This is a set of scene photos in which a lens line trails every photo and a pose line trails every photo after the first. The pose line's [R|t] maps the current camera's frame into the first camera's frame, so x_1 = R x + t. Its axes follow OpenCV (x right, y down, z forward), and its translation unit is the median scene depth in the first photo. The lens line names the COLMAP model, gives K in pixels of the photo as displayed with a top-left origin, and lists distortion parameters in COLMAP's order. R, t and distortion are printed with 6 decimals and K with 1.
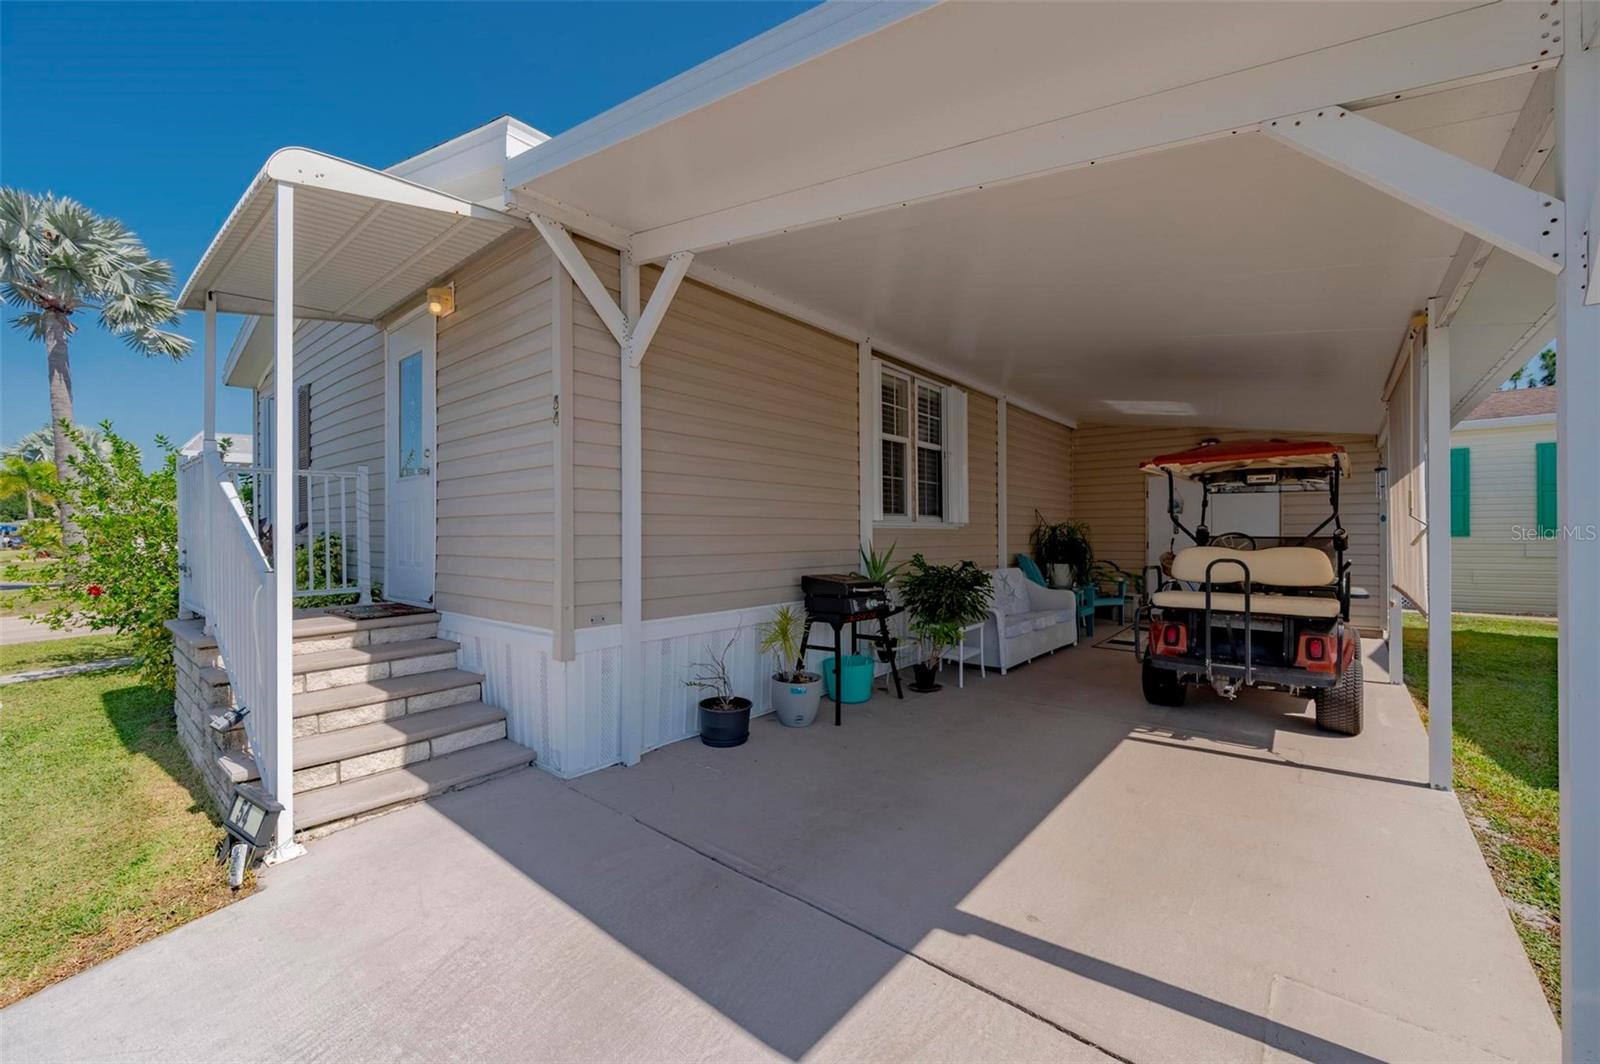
lens RADIAL K [[641.9, 0, 804.3], [0, 641.9, 537.3], [0, 0, 1]] dist [-0.000315, -0.000189]
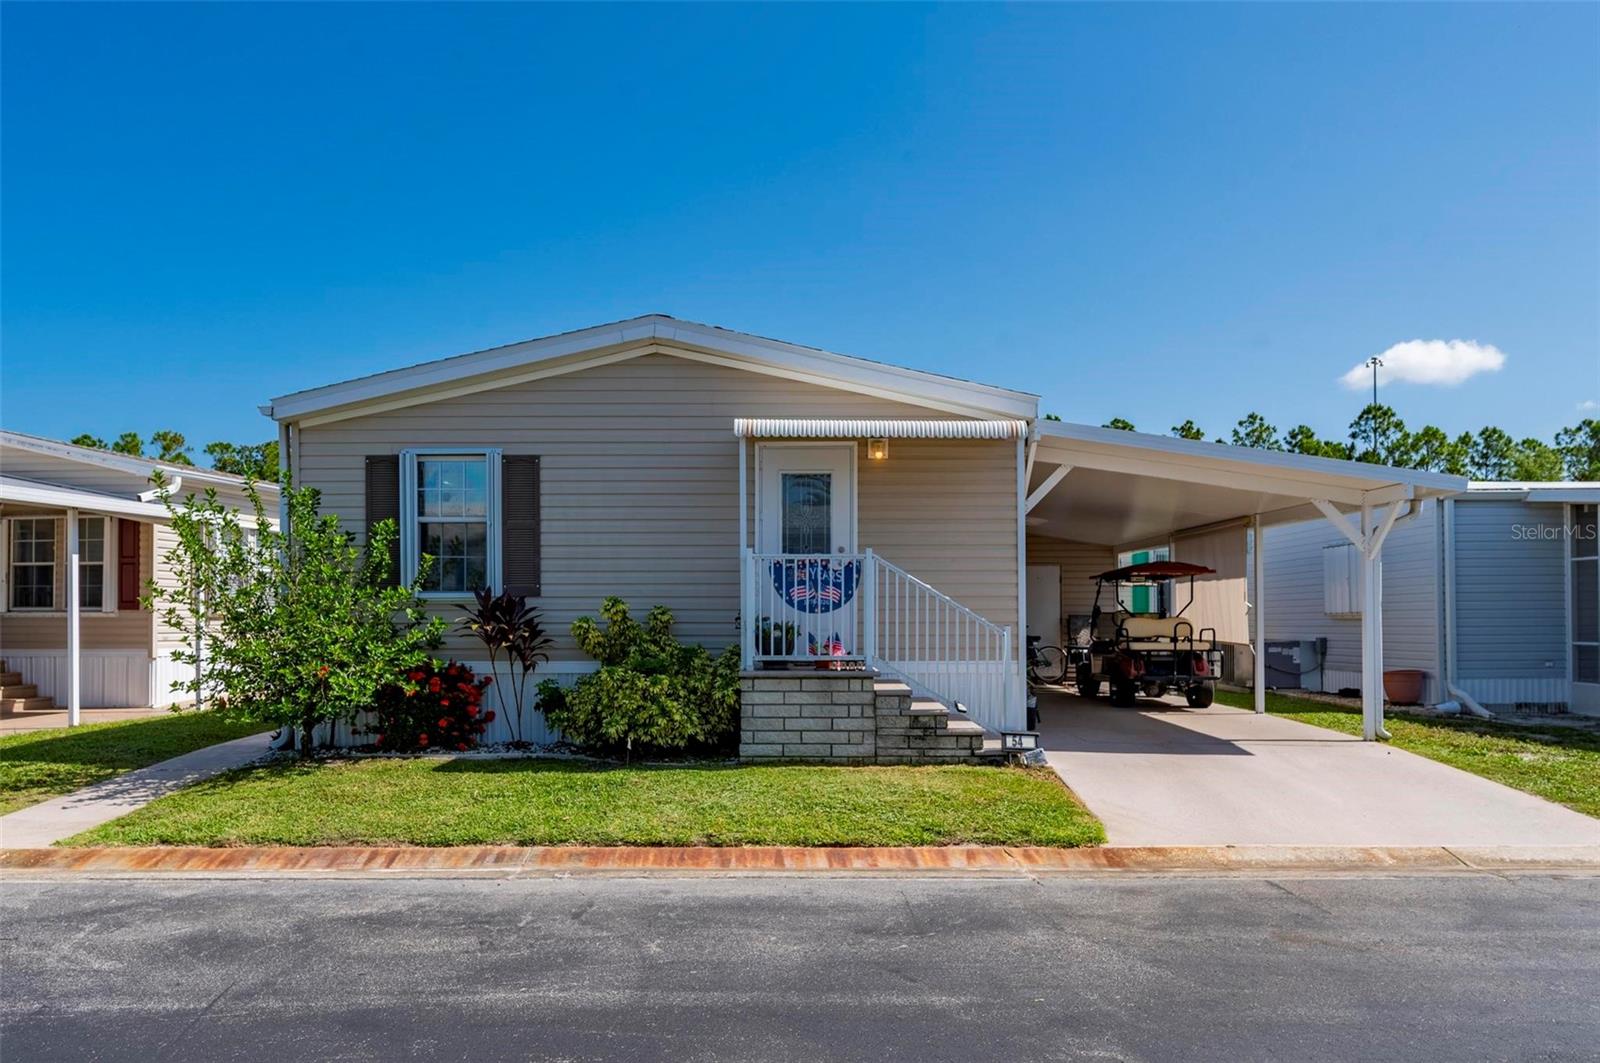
lens RADIAL K [[1030.3, 0, 794.0], [0, 1030.3, 612.1], [0, 0, 1]] dist [0.001598, 0.000705]
pose [[0.770778, 0.003132, 0.637096, -1.768051], [0.003359, 0.999954, -0.008980, 0.019810], [-0.637095, 0.009061, 0.770732, -0.553112]]
